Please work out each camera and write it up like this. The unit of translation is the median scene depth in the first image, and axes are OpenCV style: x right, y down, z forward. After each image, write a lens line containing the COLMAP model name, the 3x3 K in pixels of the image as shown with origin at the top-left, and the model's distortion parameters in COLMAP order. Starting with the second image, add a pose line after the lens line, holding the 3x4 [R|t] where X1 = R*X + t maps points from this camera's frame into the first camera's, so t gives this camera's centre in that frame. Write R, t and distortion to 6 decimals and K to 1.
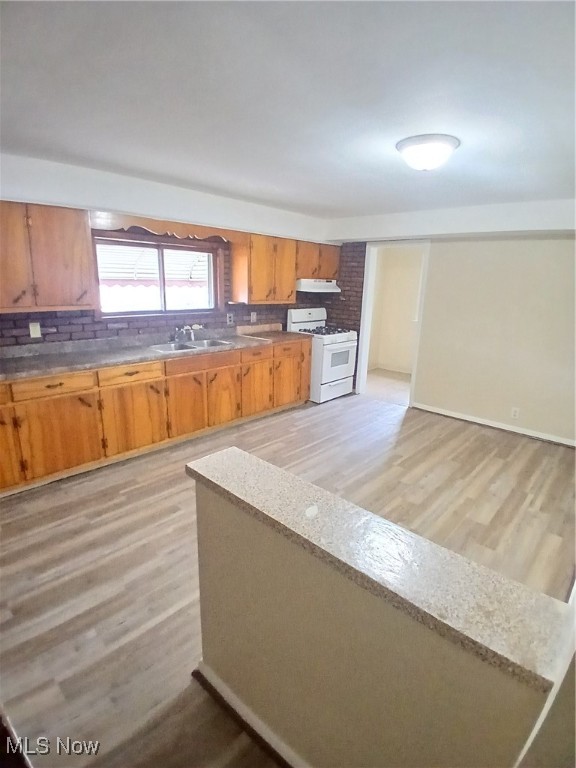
lens RADIAL K [[379.8, 0, 292.2], [0, 379.8, 381.1], [0, 0, 1]] dist [-0.011355, -0.031871]
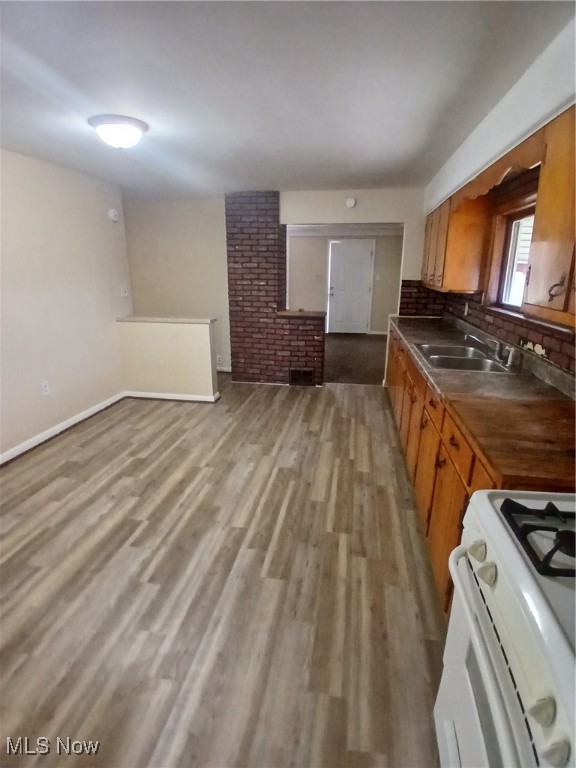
lens RADIAL K [[379.8, 0, 292.2], [0, 379.8, 381.1], [0, 0, 1]] dist [-0.011355, -0.031871]
pose [[-0.834413, 0.117749, -0.538414, 0.389851], [-0.171868, 0.872605, 0.457189, -0.353820], [0.523656, 0.474020, -0.707876, 1.514872]]
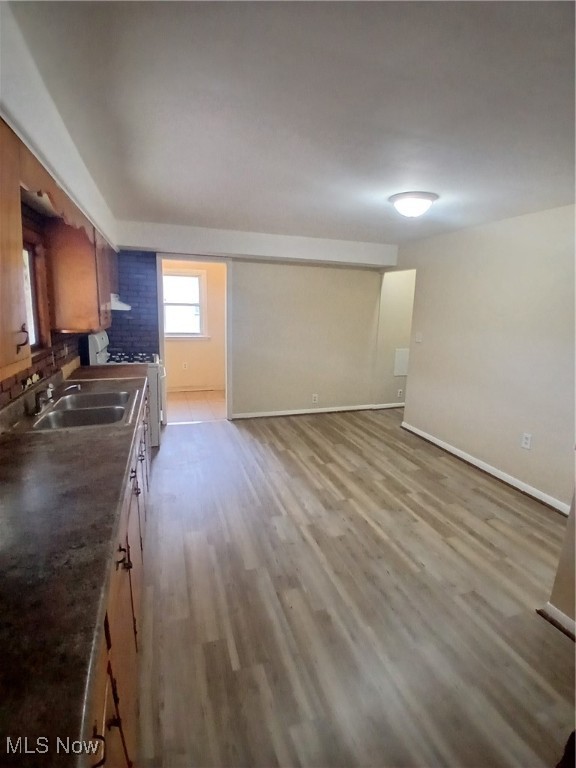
lens RADIAL K [[379.8, 0, 292.2], [0, 379.8, 381.1], [0, 0, 1]] dist [-0.011355, -0.031871]
pose [[0.484967, -0.186454, 0.854425, -0.687104], [0.208323, 0.973513, 0.094198, -0.140779], [-0.849357, 0.132313, 0.510965, 0.486041]]
